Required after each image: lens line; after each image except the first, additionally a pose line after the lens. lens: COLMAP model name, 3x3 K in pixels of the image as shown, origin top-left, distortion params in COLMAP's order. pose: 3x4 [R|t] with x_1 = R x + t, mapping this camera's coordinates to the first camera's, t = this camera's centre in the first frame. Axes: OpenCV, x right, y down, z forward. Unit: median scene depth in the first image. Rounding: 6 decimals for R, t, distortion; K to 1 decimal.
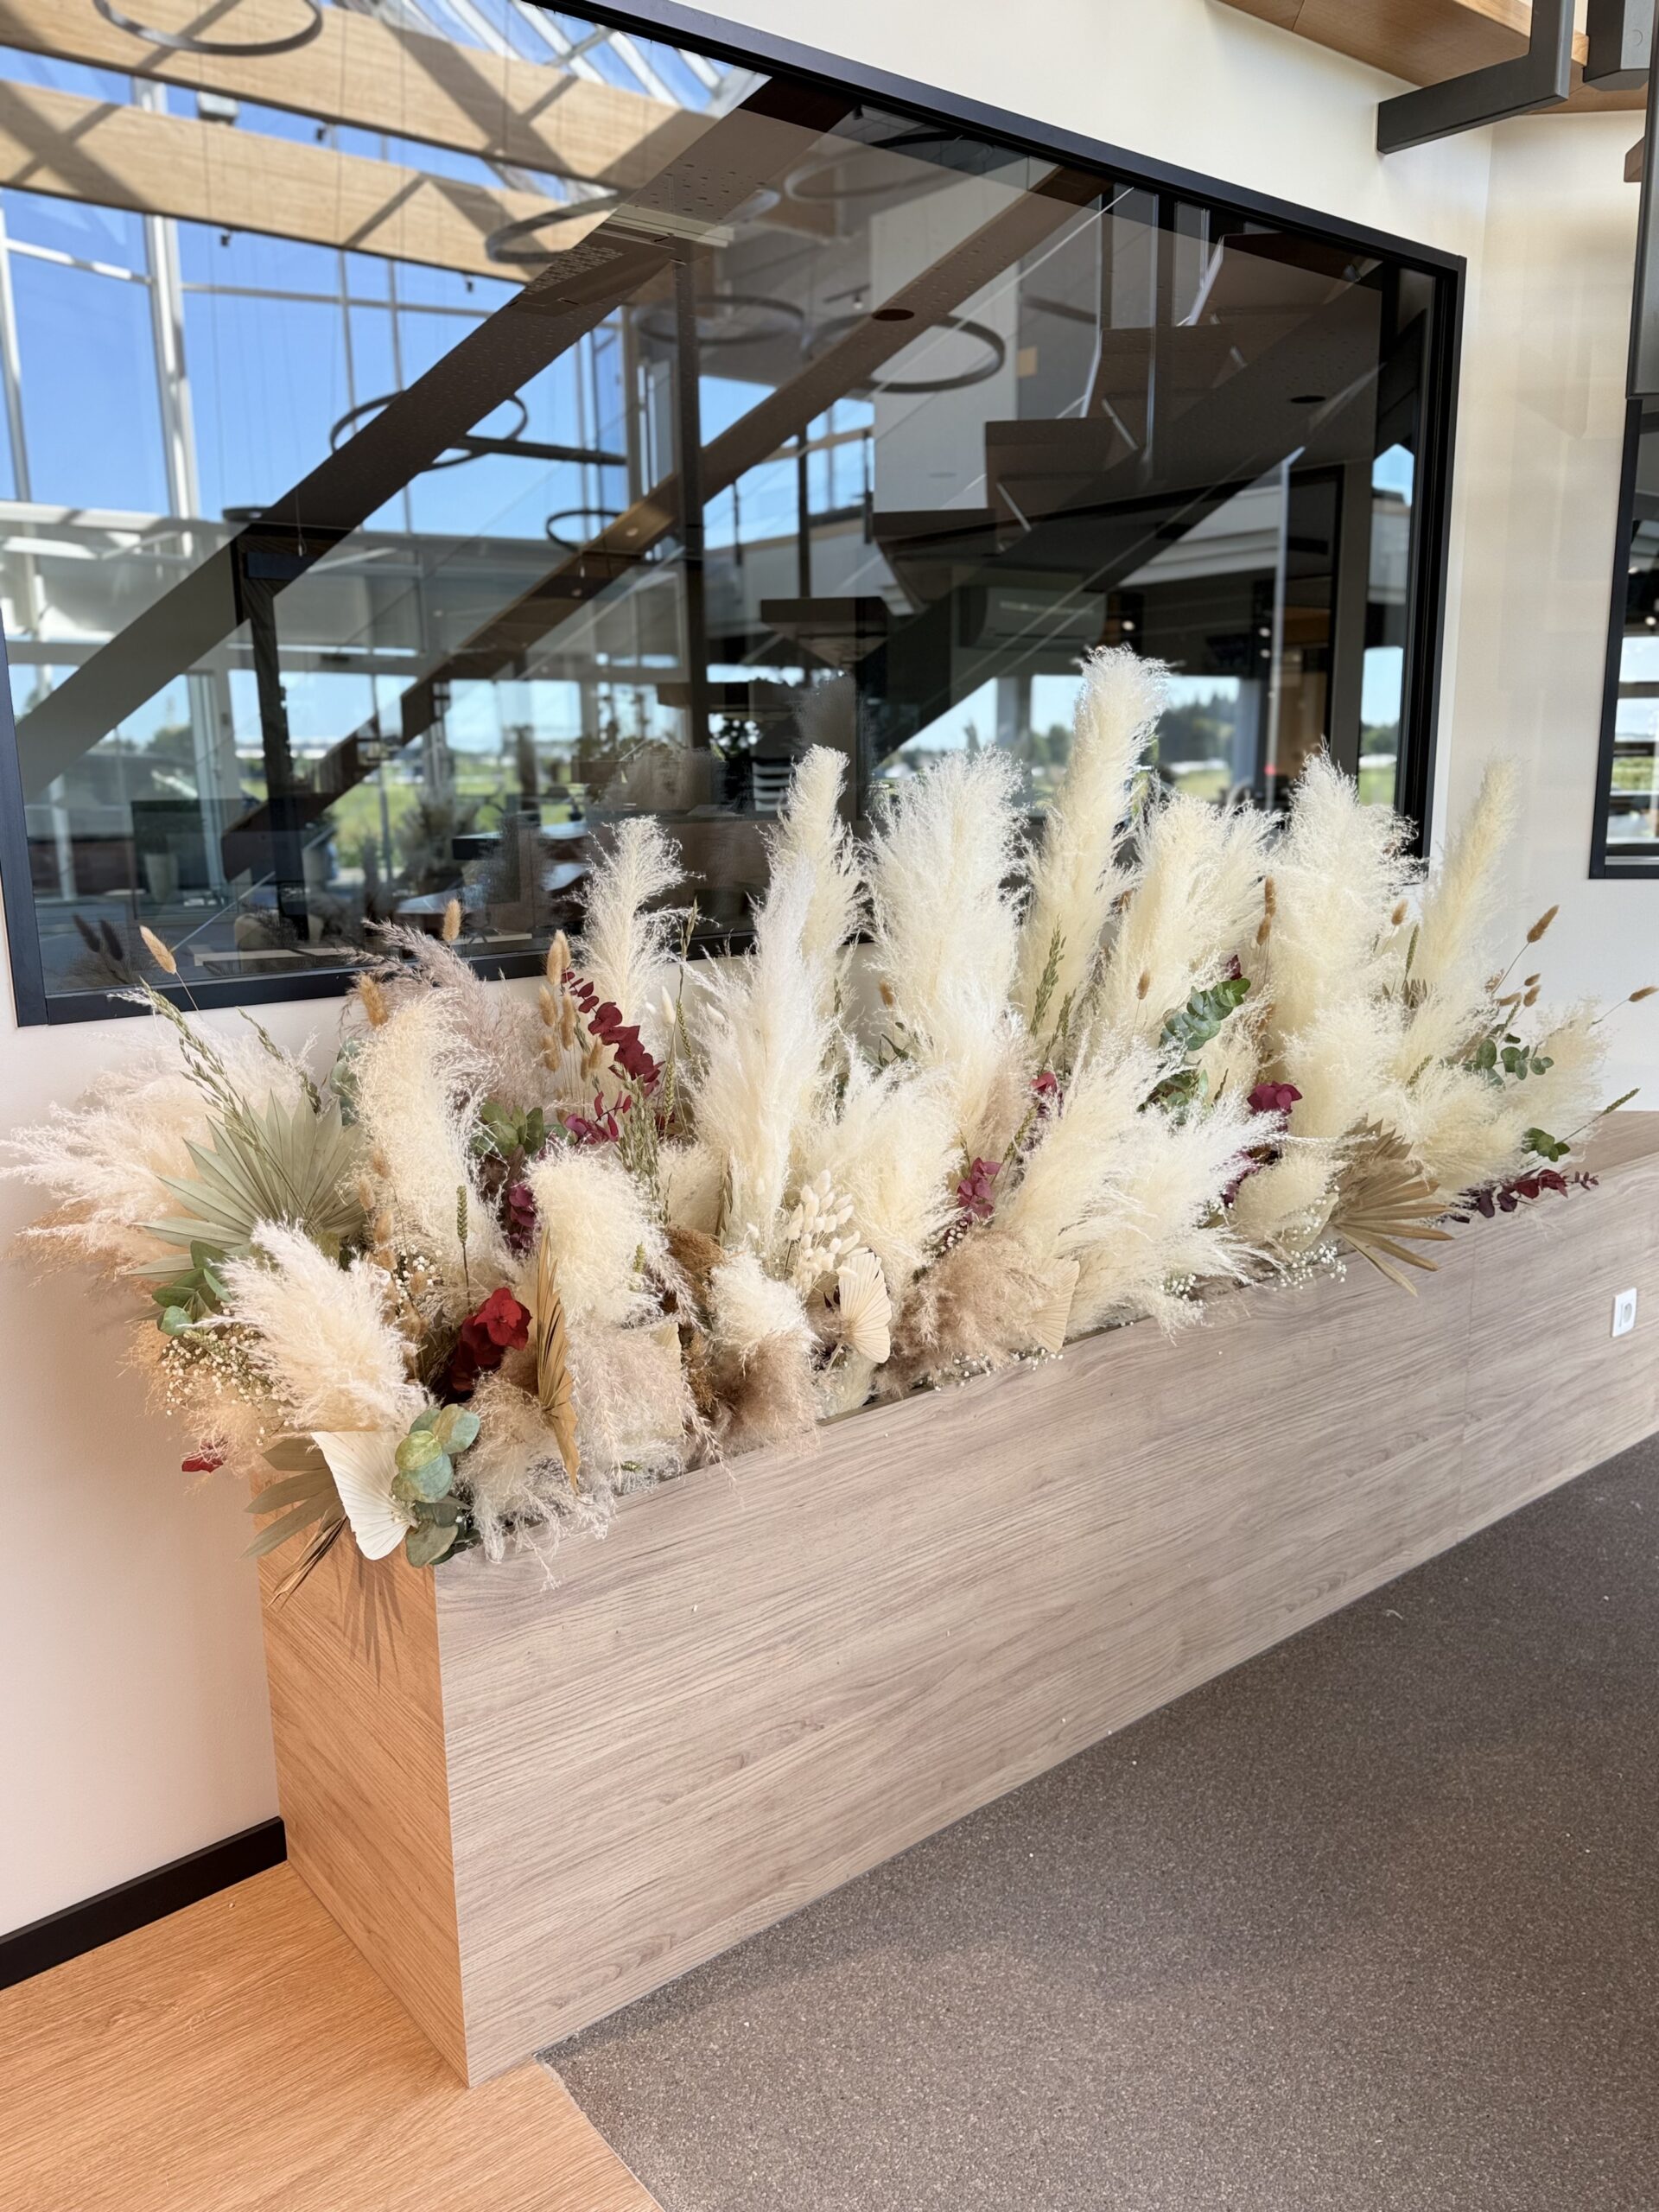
lens RADIAL K [[1643.4, 0, 834.6], [0, 1643.4, 1096.6], [0, 0, 1]] dist [0.208340, -0.406993]
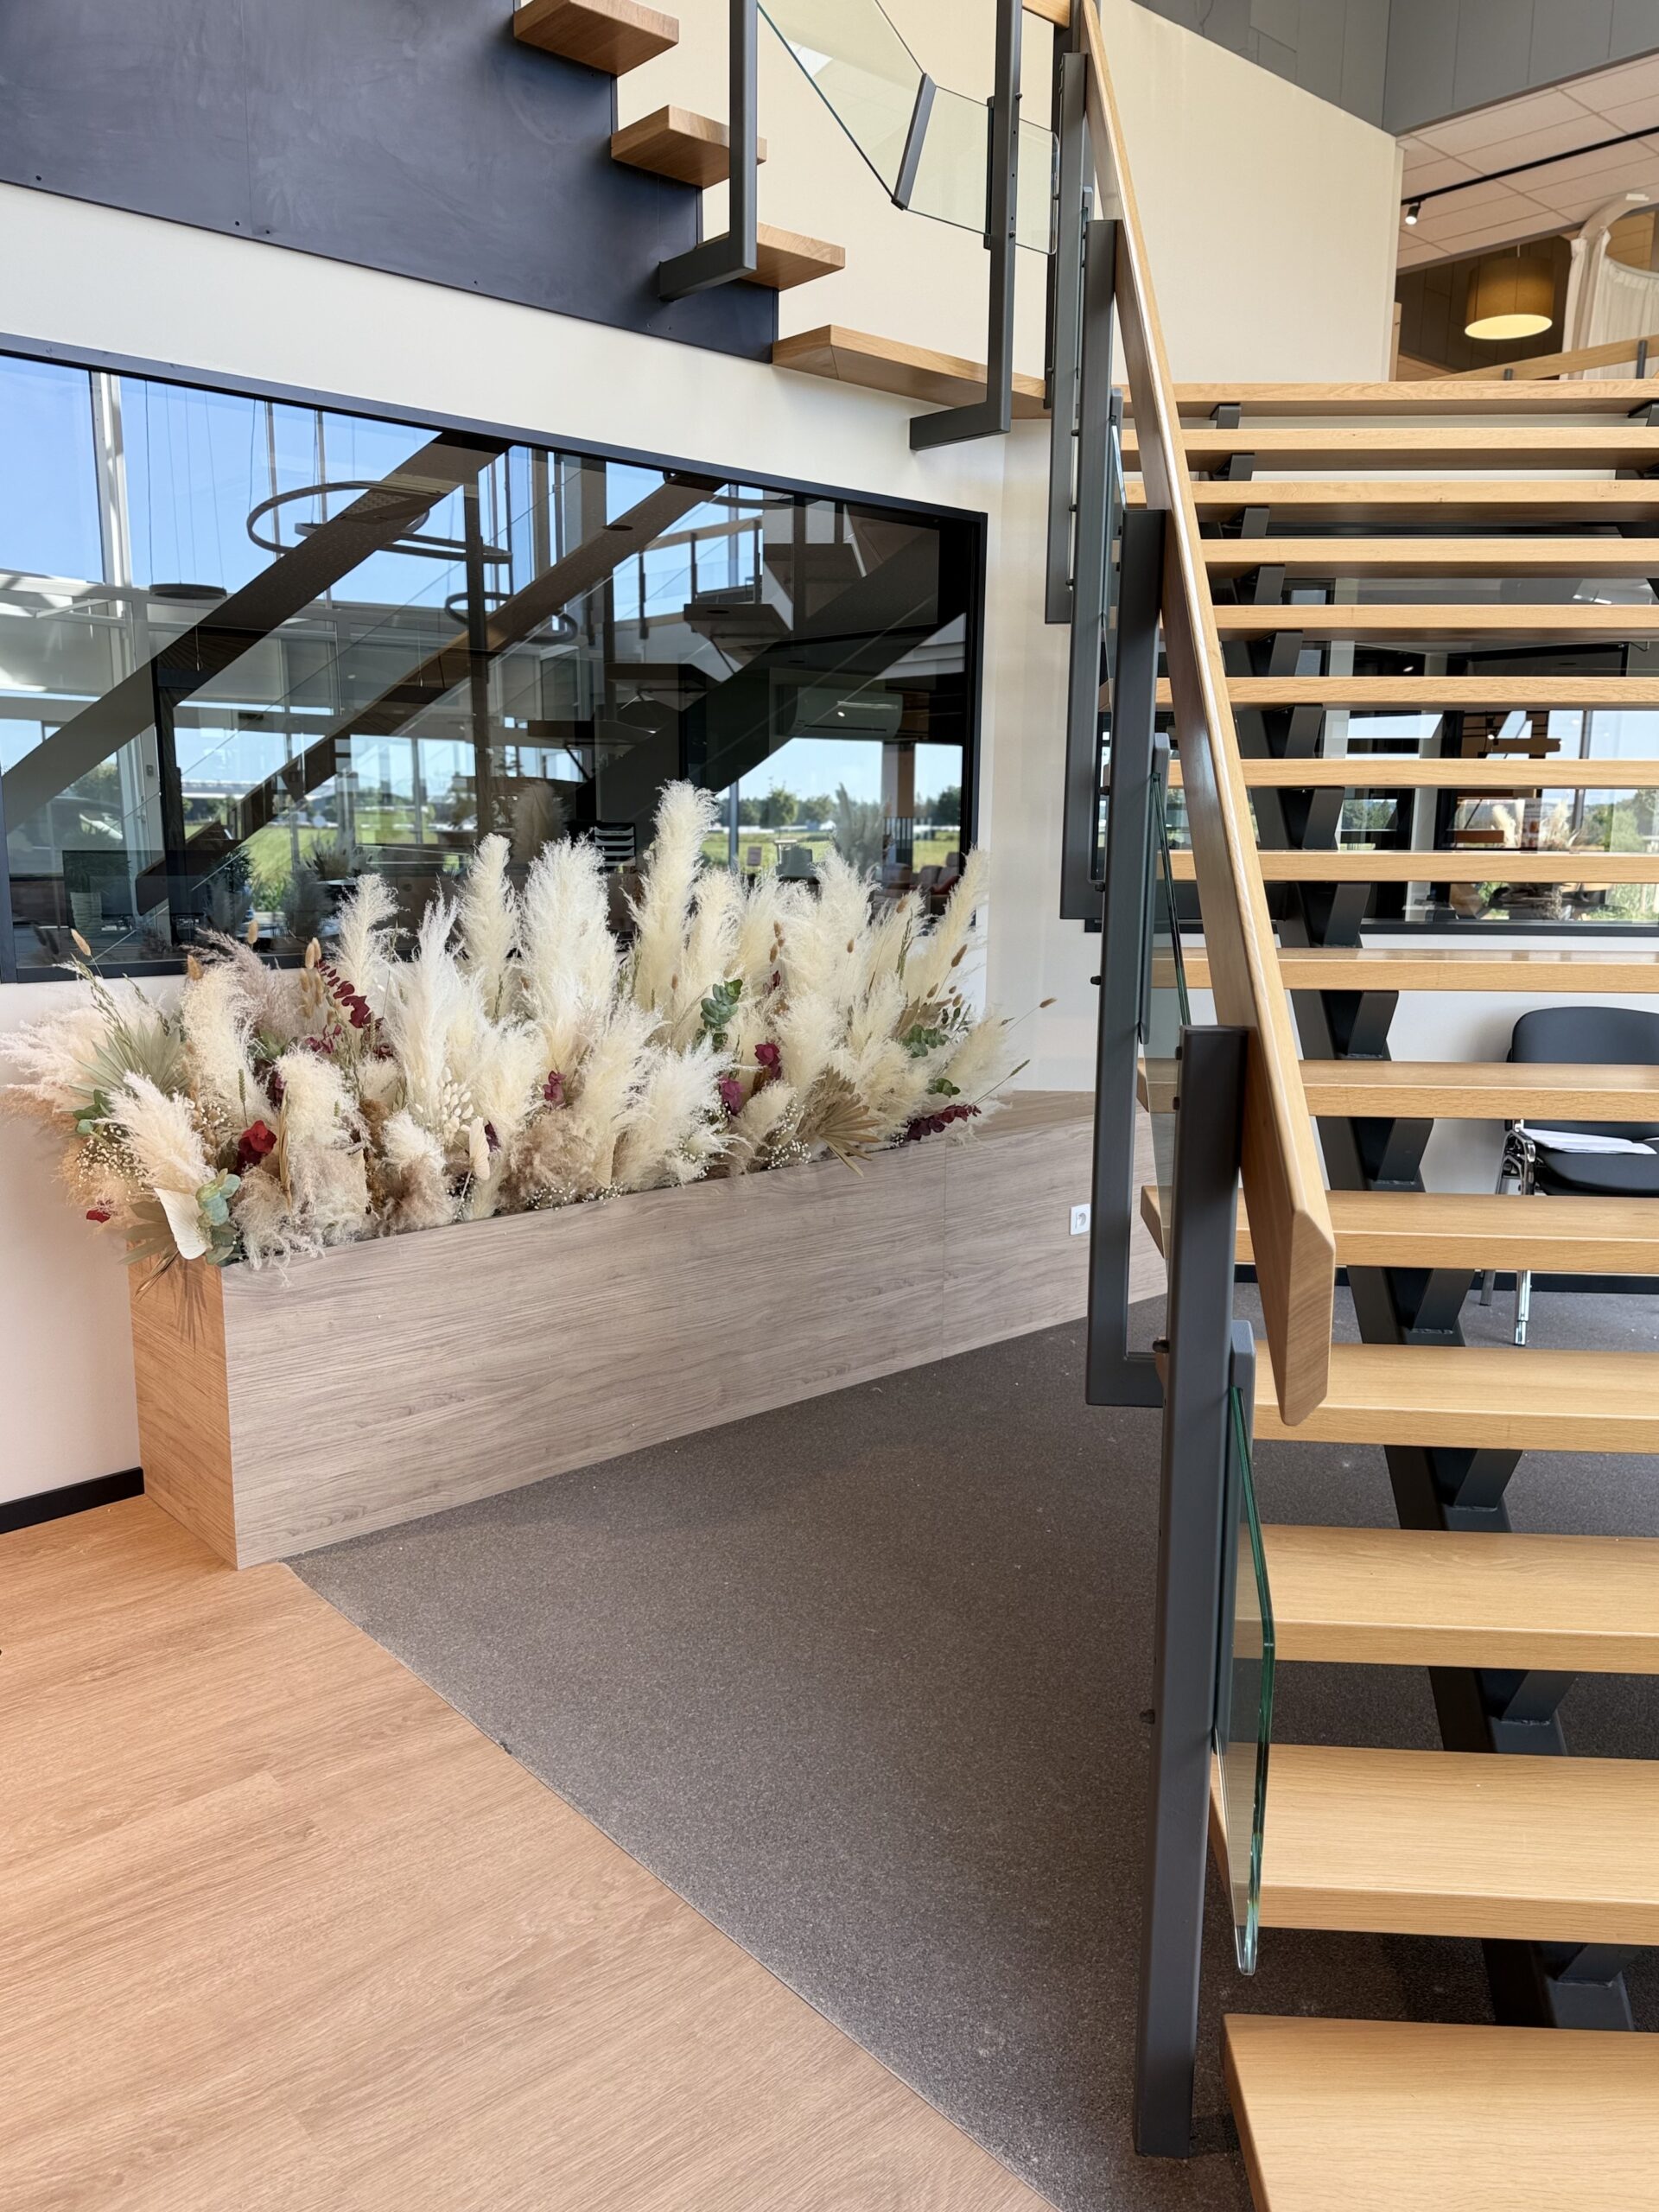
lens RADIAL K [[1643.4, 0, 834.6], [0, 1643.4, 1096.6], [0, 0, 1]] dist [0.208340, -0.406993]
pose [[0.999034, 0.017367, 0.040368, 0.299702], [-0.016161, 0.999419, -0.030009, 0.105902], [-0.040866, 0.029327, 0.998734, -0.744575]]
